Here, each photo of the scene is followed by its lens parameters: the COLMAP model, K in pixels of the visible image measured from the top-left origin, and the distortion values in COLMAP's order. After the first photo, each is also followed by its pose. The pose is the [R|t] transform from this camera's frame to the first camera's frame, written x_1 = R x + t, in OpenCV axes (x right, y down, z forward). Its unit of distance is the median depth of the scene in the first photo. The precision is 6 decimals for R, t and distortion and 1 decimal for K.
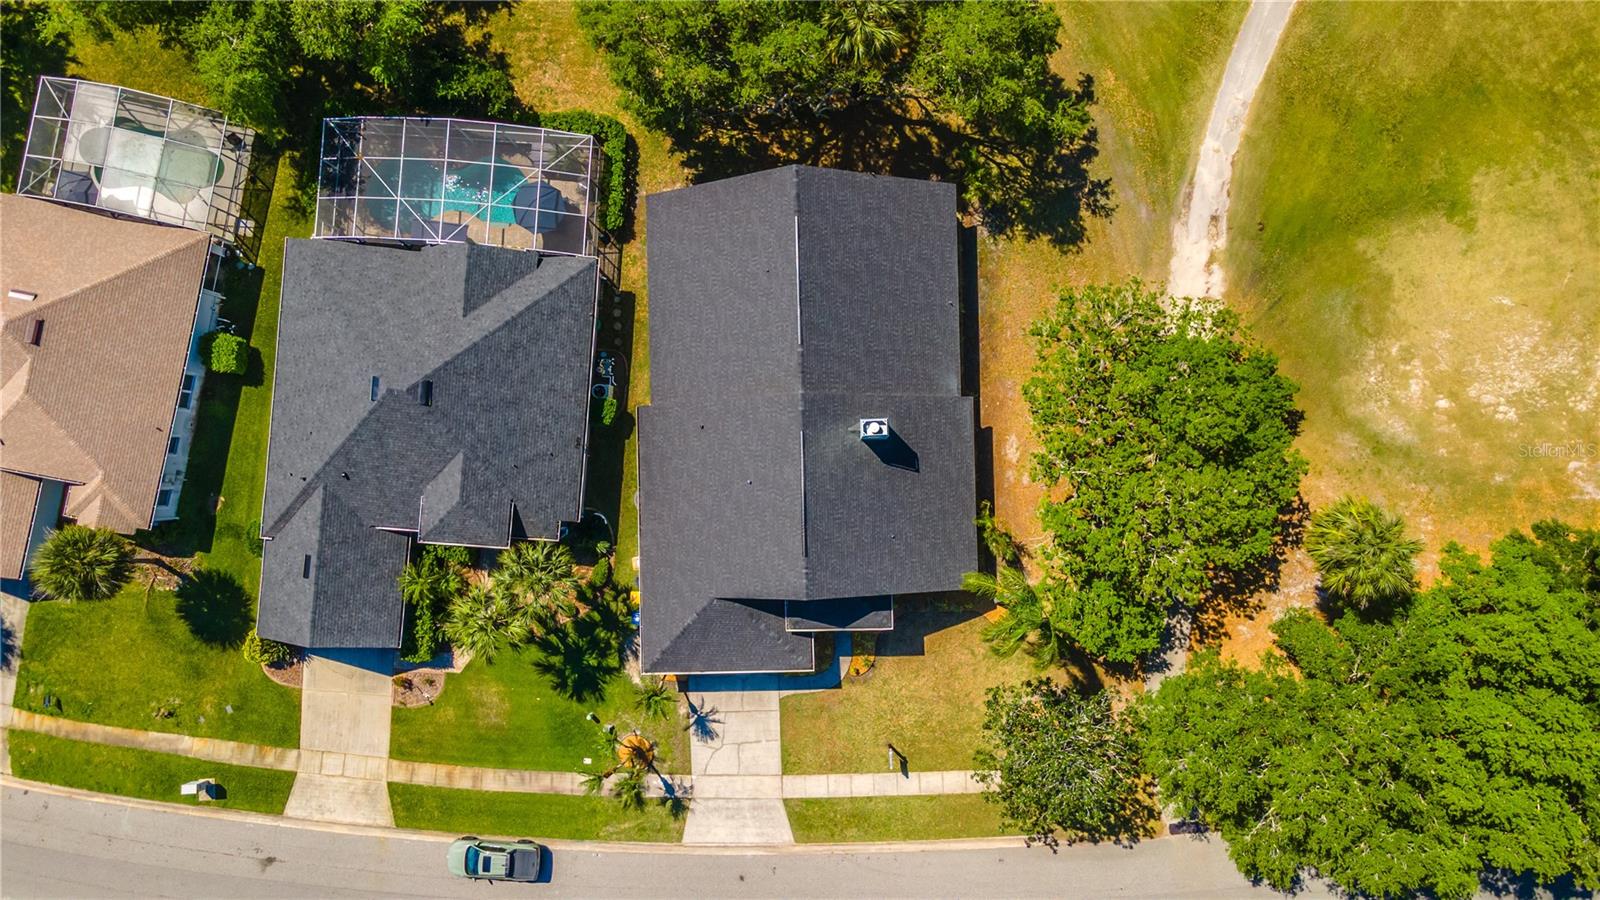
lens RADIAL K [[1165.9, 0, 800.0], [0, 1165.9, 450.0], [0, 0, 1]] dist [0.014908, 0.078874]
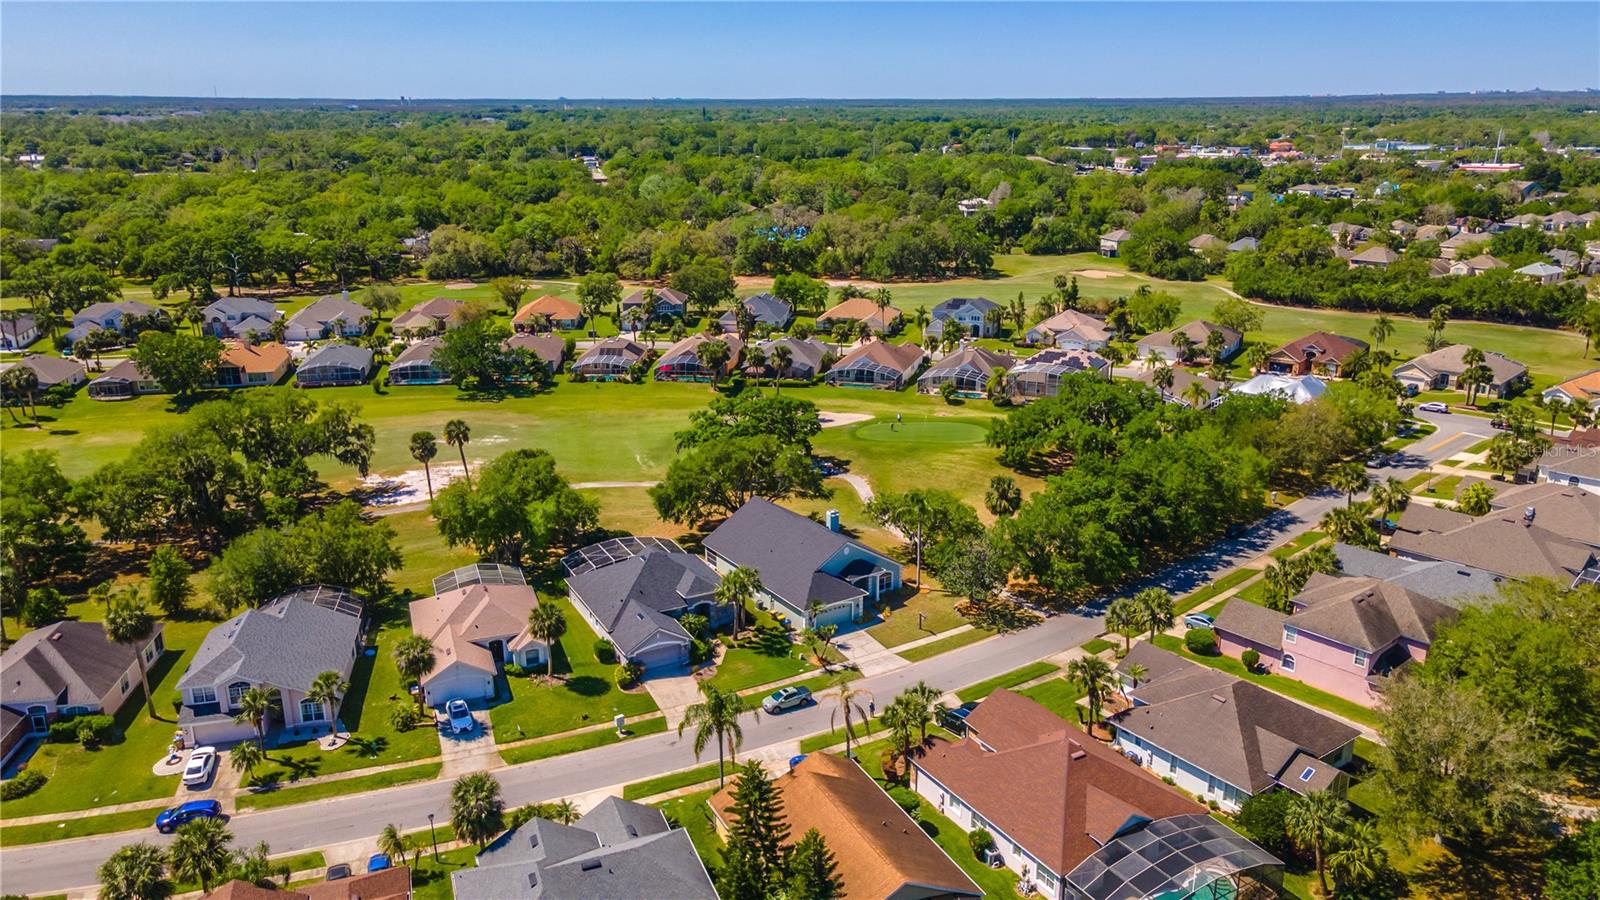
lens RADIAL K [[1164.0, 0, 800.0], [0, 1164.0, 450.0], [0, 0, 1]] dist [0.047491, 0.003270]
pose [[0.850721, -0.107655, 0.514475, -1.138359], [0.522069, 0.286614, -0.803303, 1.711202], [-0.060976, 0.951978, 0.300032, 0.078864]]
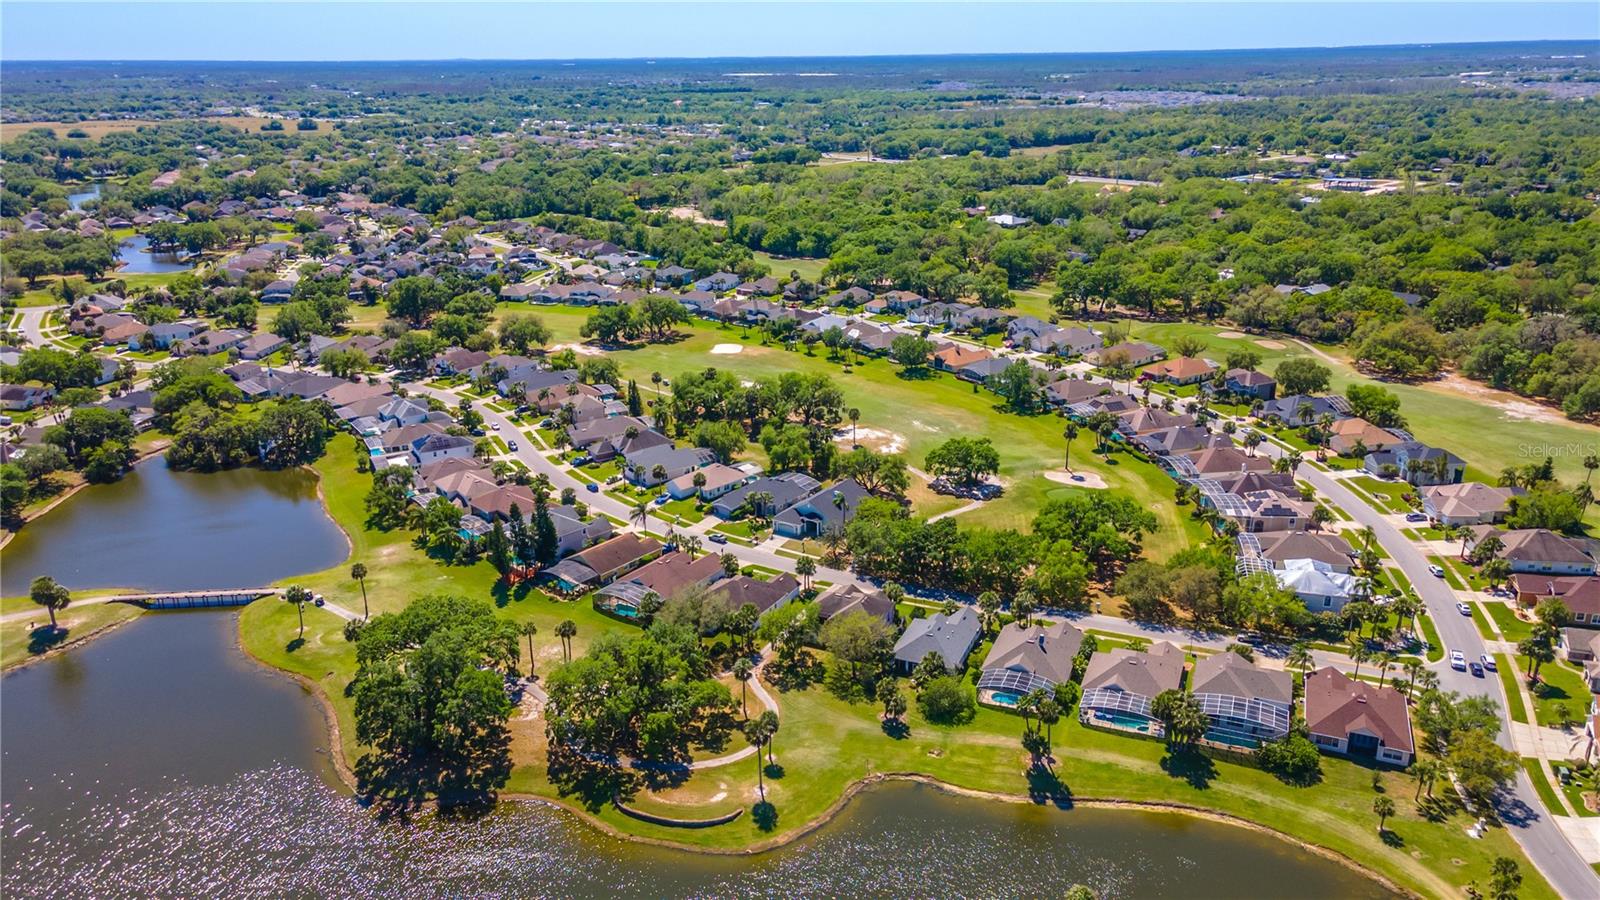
lens RADIAL K [[1164.0, 0, 800.0], [0, 1164.0, 450.0], [0, 0, 1]] dist [0.047491, 0.003270]
pose [[0.828851, 0.213999, -0.516924, 2.277302], [-0.559467, 0.314568, -0.766840, 3.540704], [-0.001495, 0.924798, 0.380456, -1.044973]]
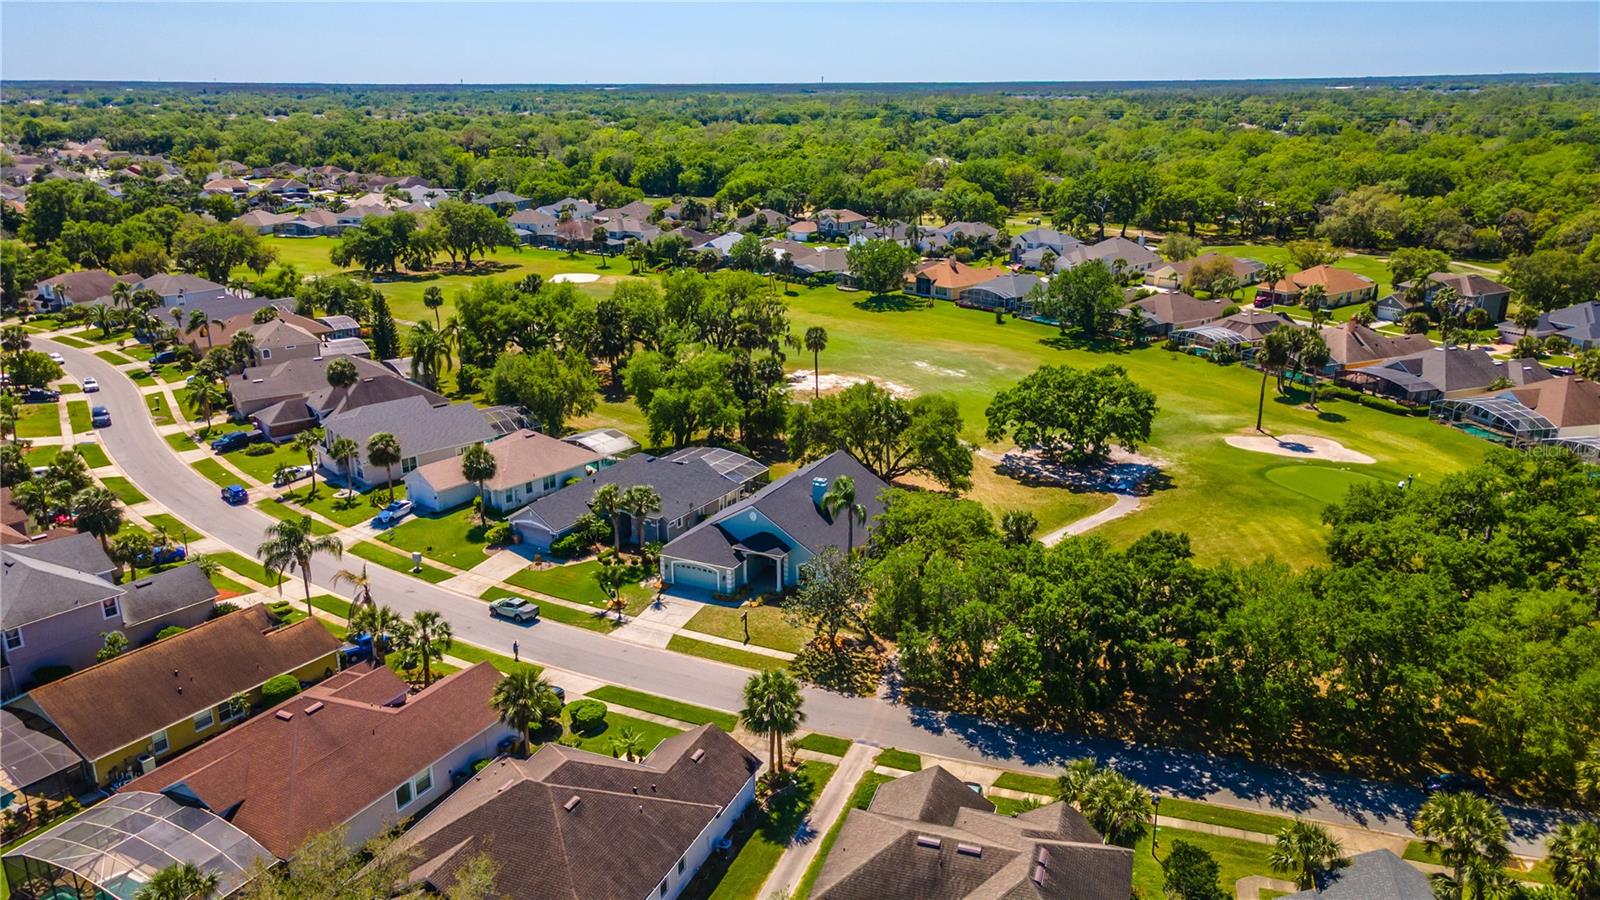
lens RADIAL K [[1164.0, 0, 800.0], [0, 1164.0, 450.0], [0, 0, 1]] dist [0.047491, 0.003270]
pose [[0.883485, 0.181656, -0.431805, 0.808906], [-0.468147, 0.308706, -0.827973, 1.499691], [-0.017106, 0.933650, 0.357779, 0.159563]]
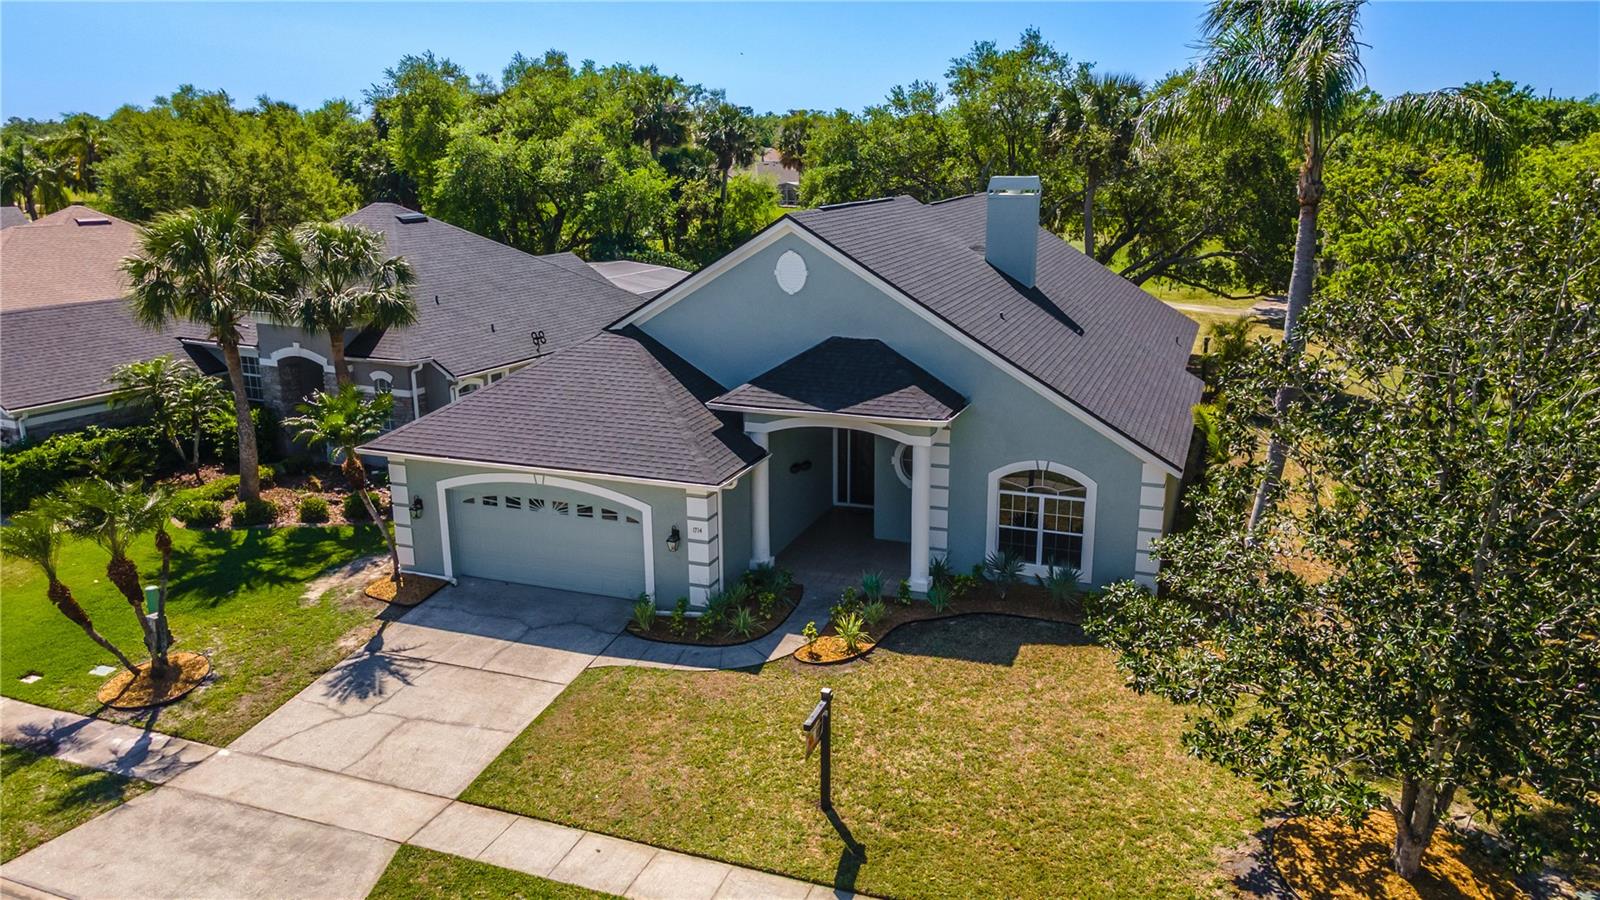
lens RADIAL K [[1164.0, 0, 800.0], [0, 1164.0, 450.0], [0, 0, 1]] dist [0.047491, 0.003270]
pose [[0.924430, 0.138852, -0.355175, 0.161600], [-0.380692, 0.281220, -0.880902, 0.484351], [-0.022433, 0.949545, 0.312828, 0.814682]]
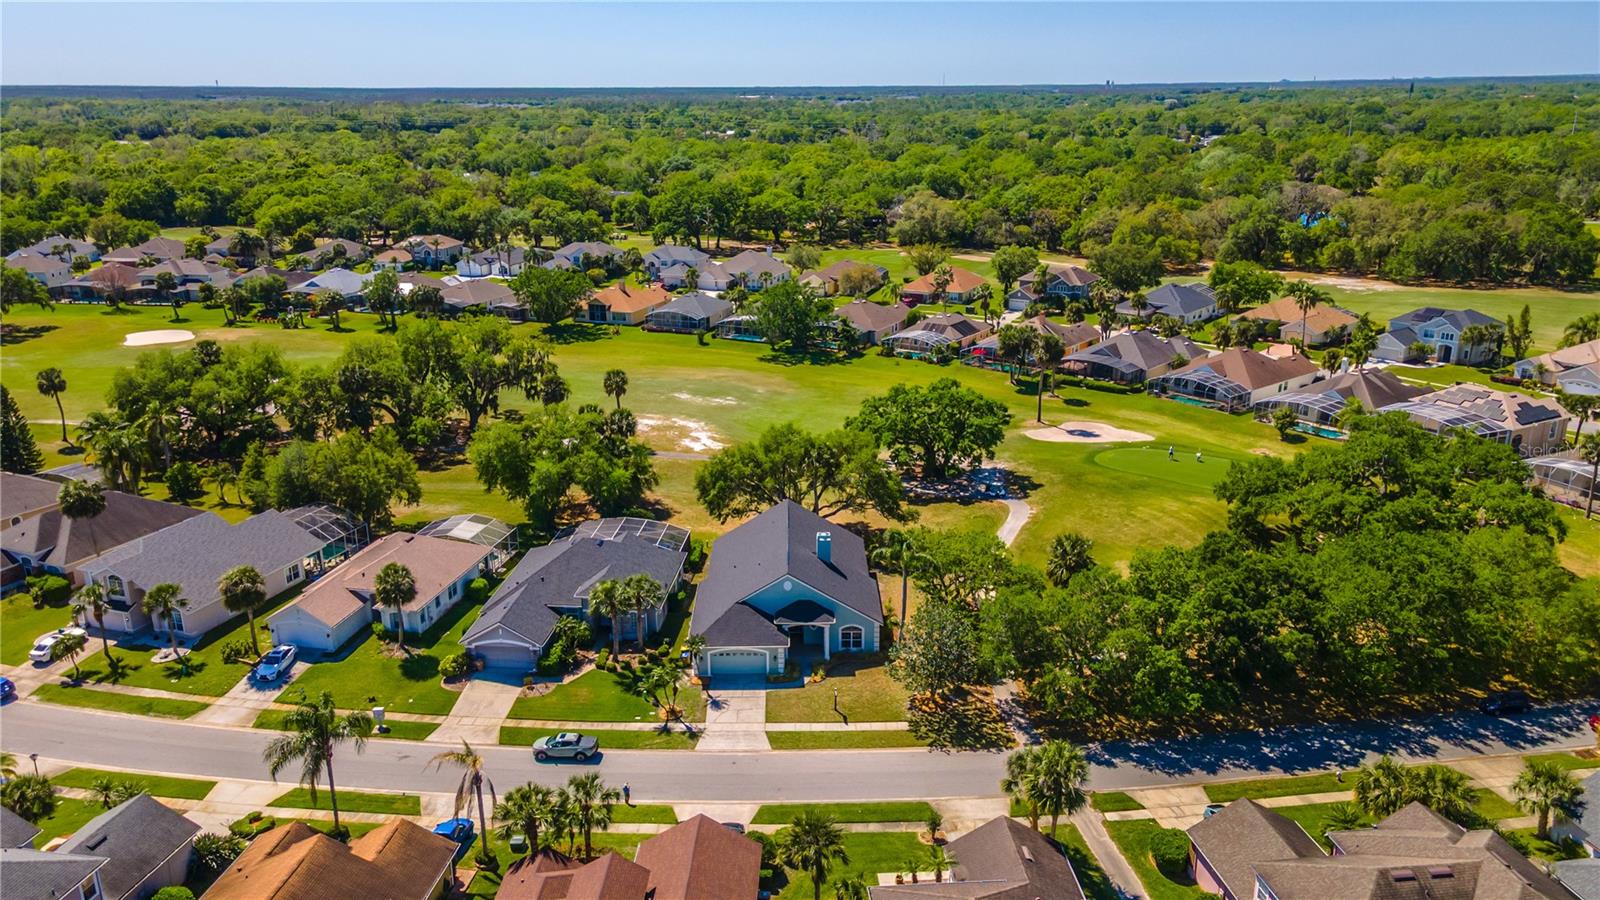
lens RADIAL K [[1165.9, 0, 800.0], [0, 1165.9, 450.0], [0, 0, 1]] dist [0.014908, 0.078874]
pose [[0.998980, 0.044888, -0.004911, 0.021182], [-0.019866, 0.339223, -0.940496, 1.580694], [-0.040551, 0.939635, 0.339768, 0.147709]]
